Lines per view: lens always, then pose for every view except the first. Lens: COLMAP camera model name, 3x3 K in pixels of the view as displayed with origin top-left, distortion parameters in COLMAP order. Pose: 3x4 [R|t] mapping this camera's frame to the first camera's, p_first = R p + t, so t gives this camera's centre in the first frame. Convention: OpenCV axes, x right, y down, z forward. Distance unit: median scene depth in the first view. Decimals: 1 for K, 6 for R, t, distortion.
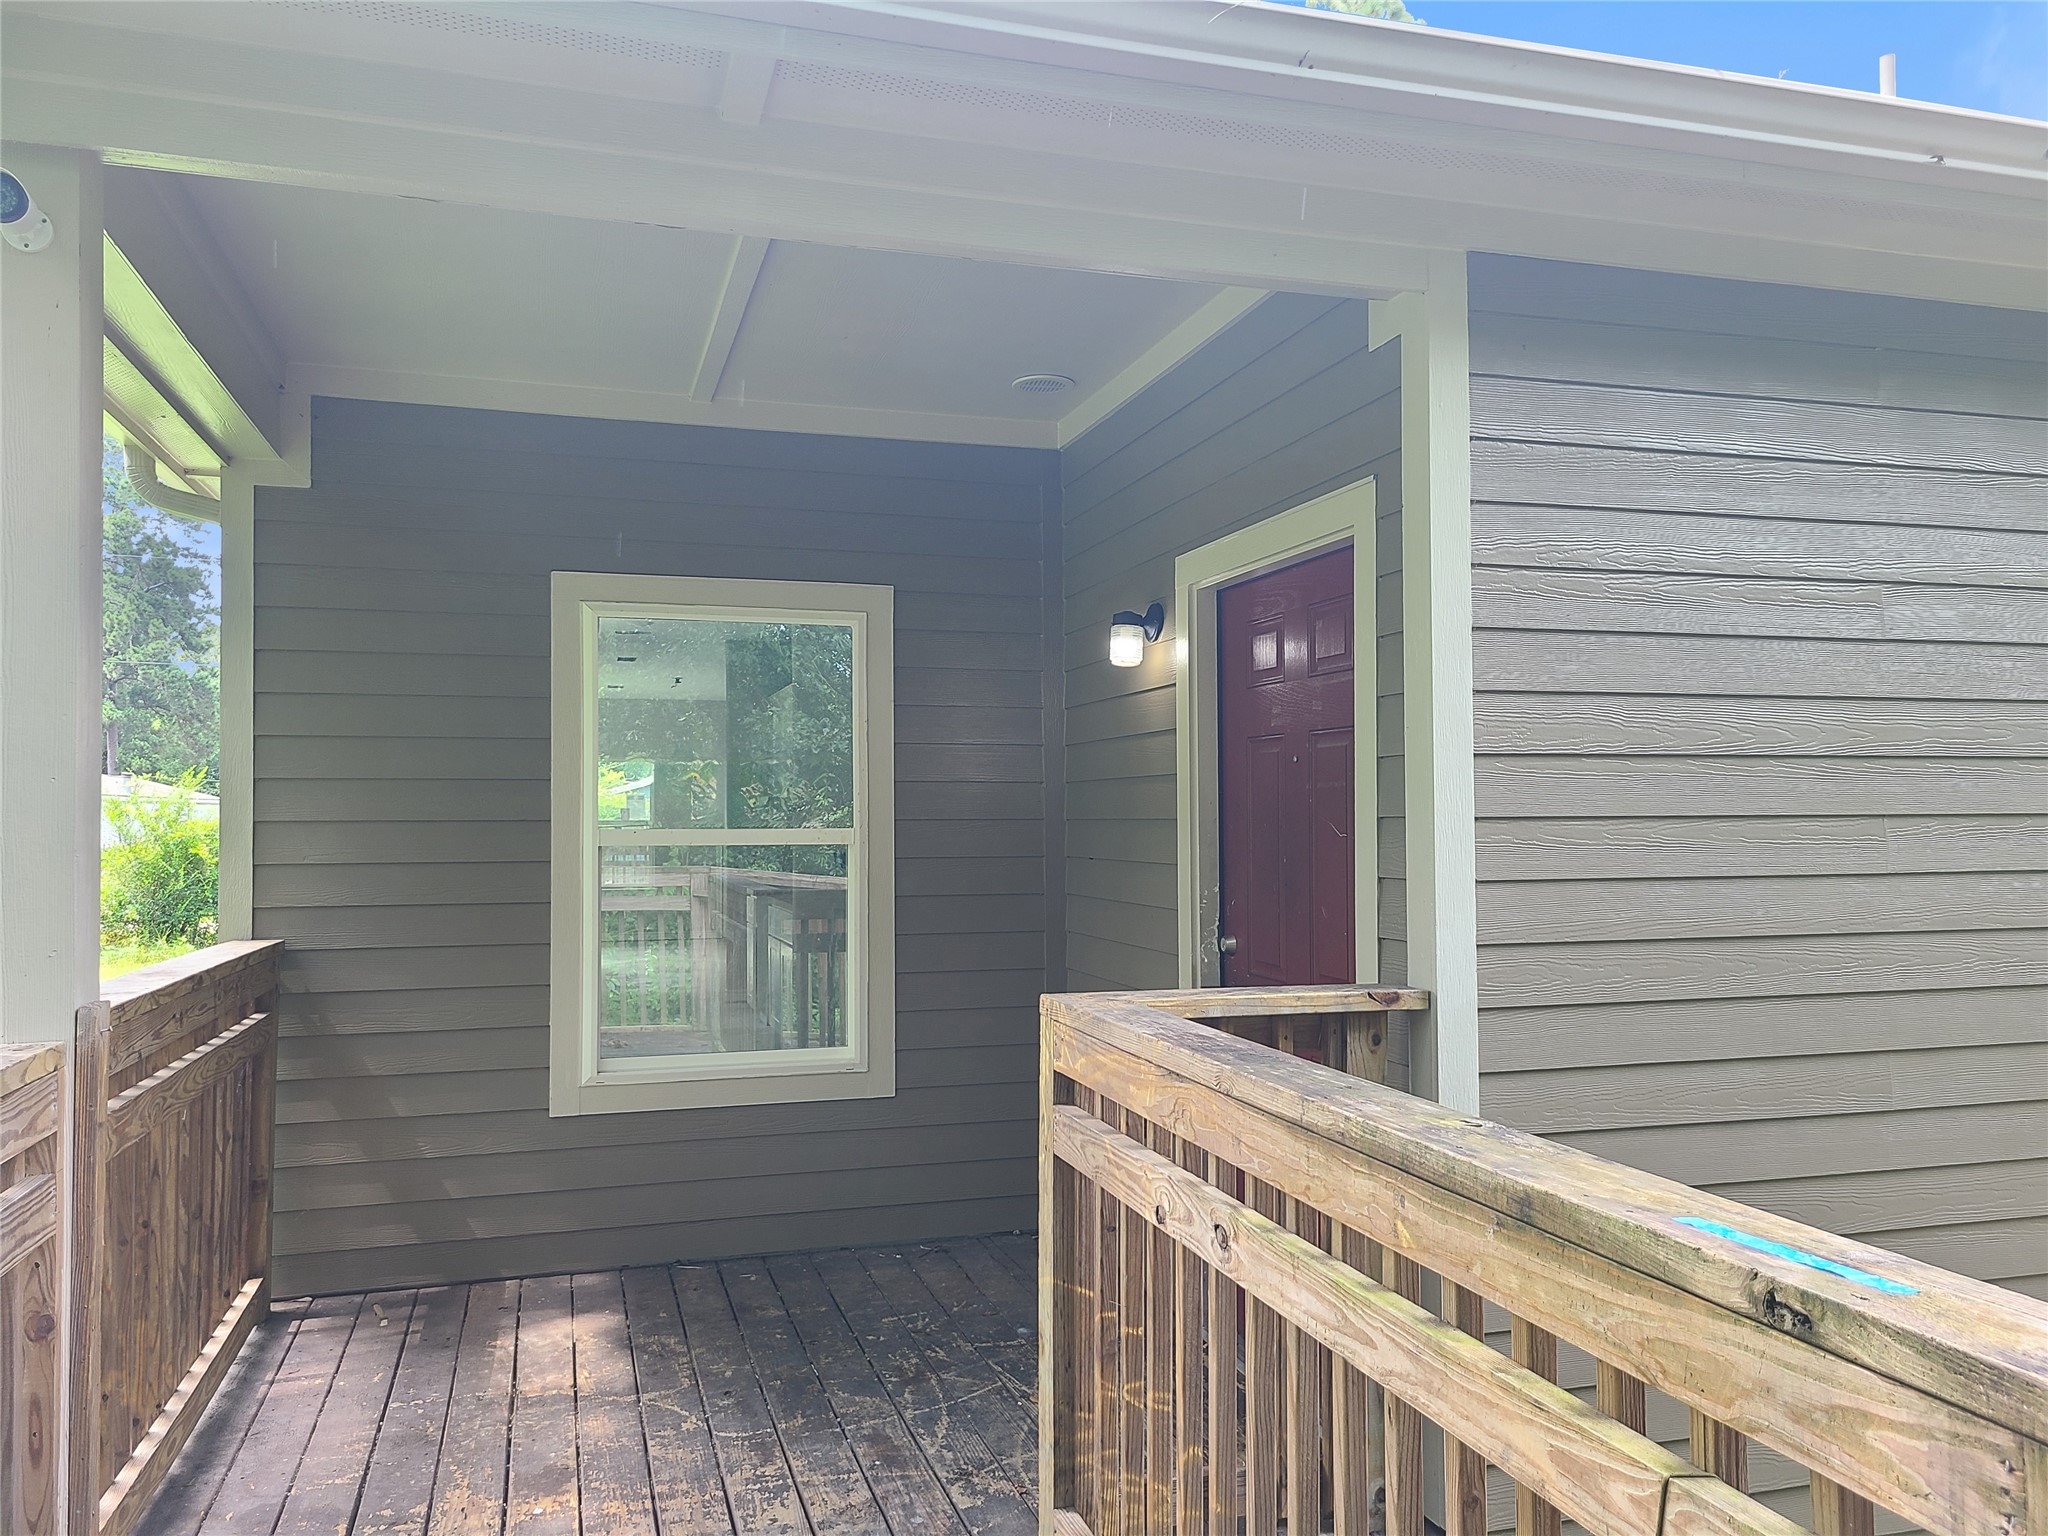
lens RADIAL K [[1536.5, 0, 1006.0], [0, 1536.5, 789.7], [0, 0, 1]] dist [0.045859, -0.028406]
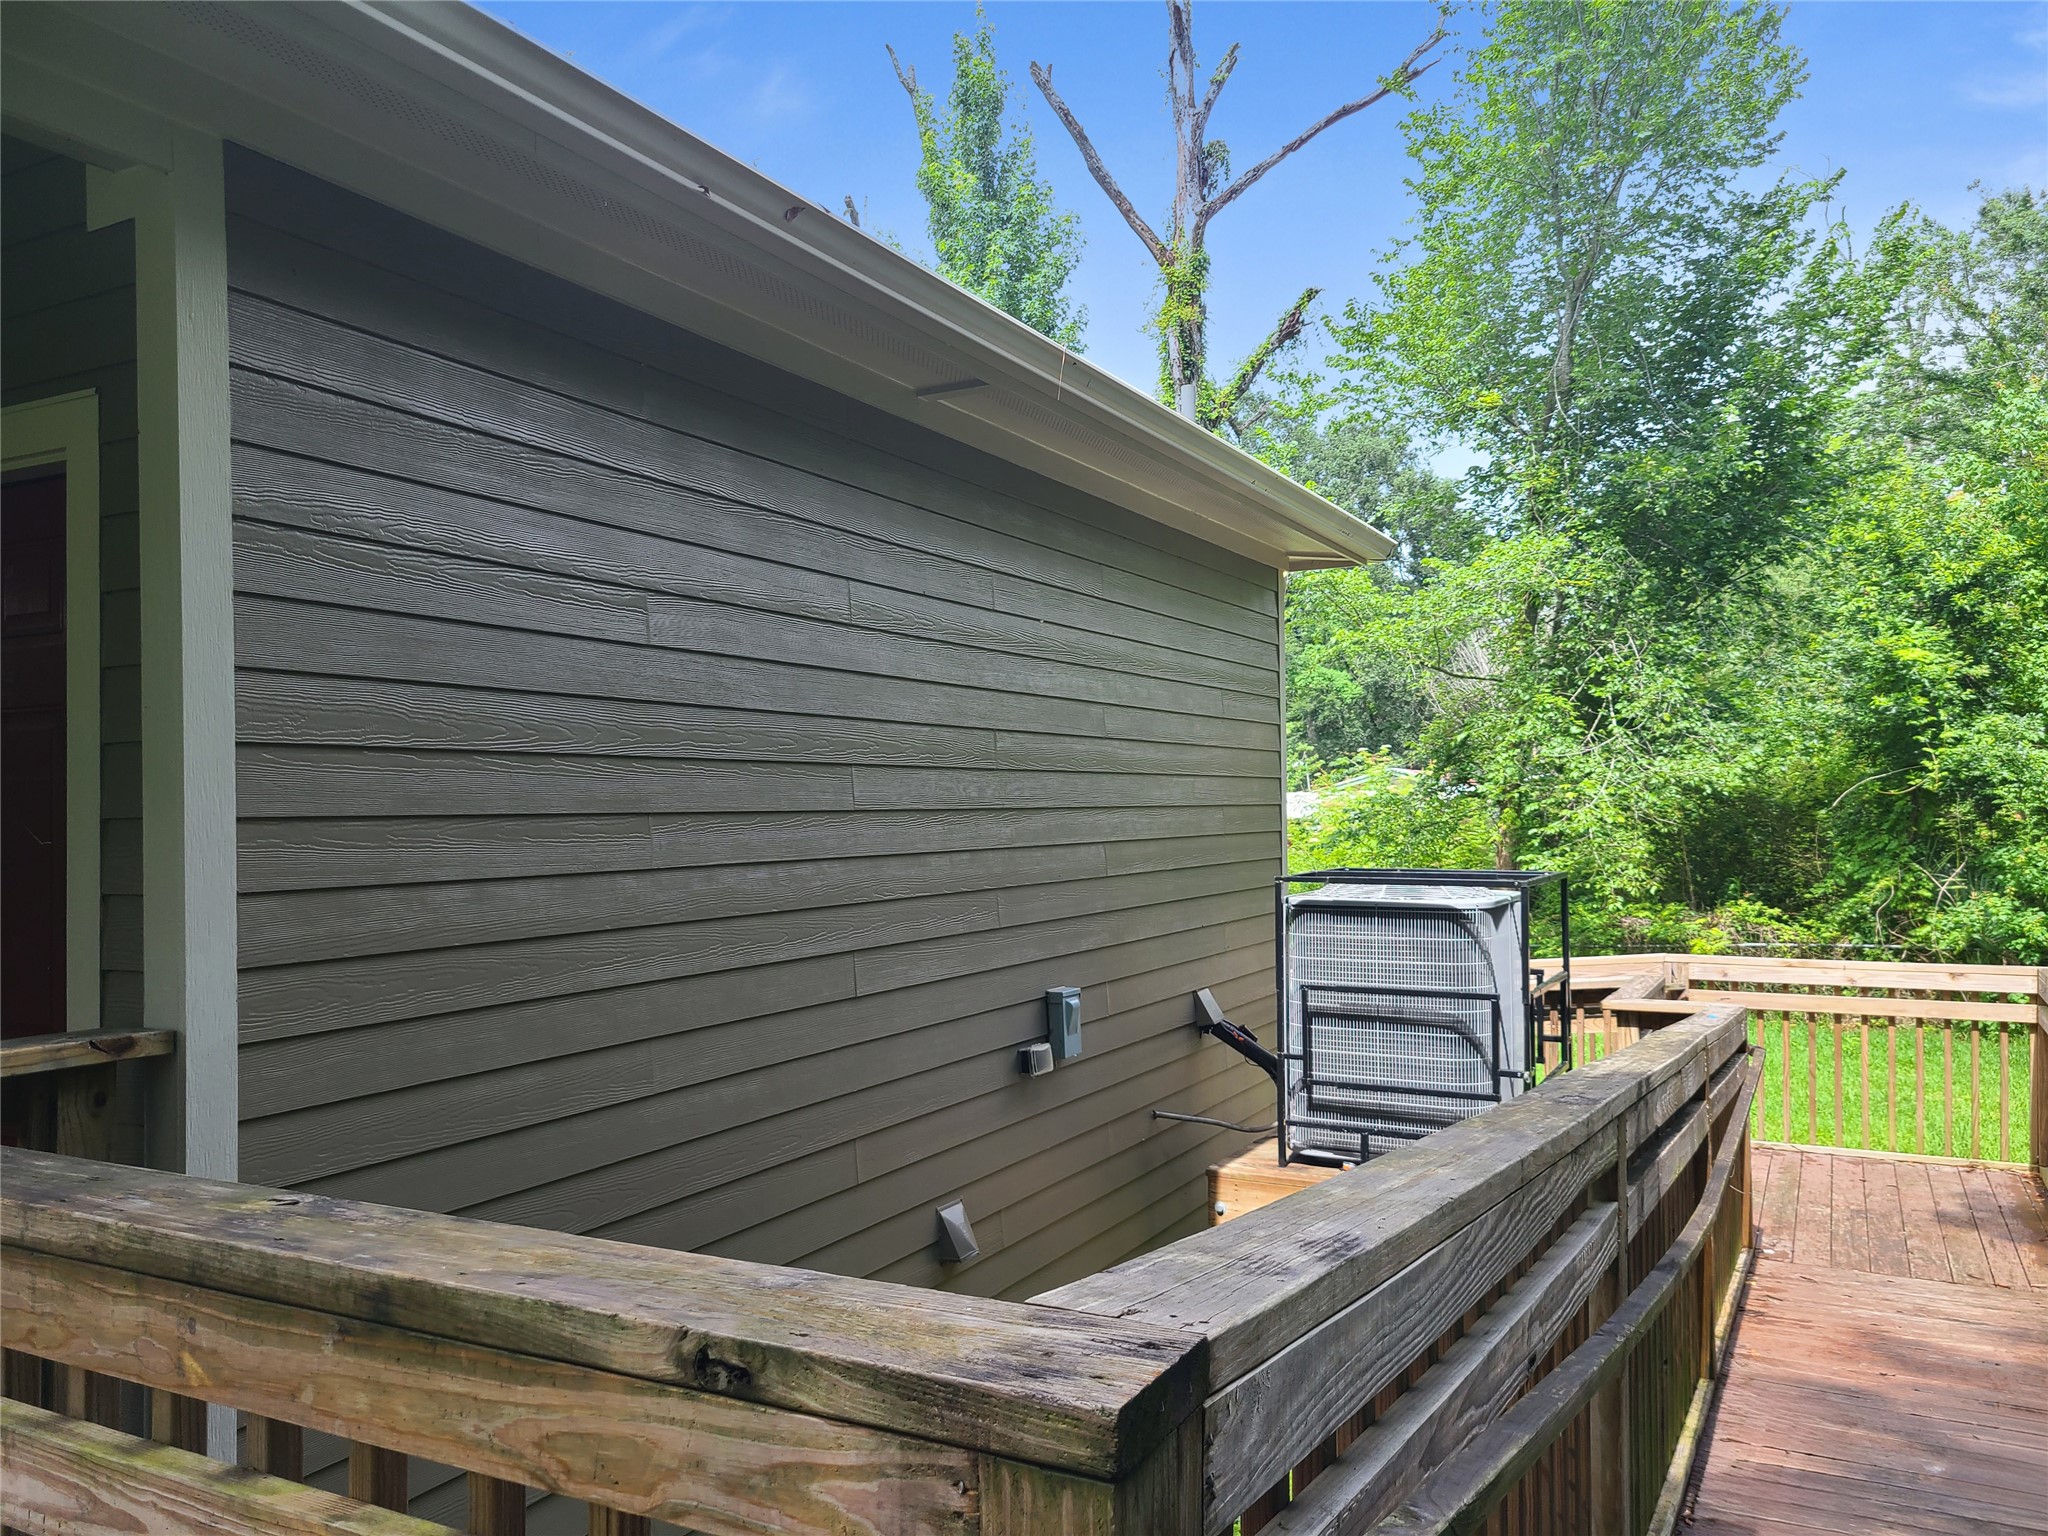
lens RADIAL K [[1536.5, 0, 1006.0], [0, 1536.5, 789.7], [0, 0, 1]] dist [0.045859, -0.028406]
pose [[0.702357, 0.005282, 0.711805, -0.006303], [-0.003003, 0.999986, -0.004457, 0.011603], [-0.711819, 0.000993, 0.702363, 0.243641]]
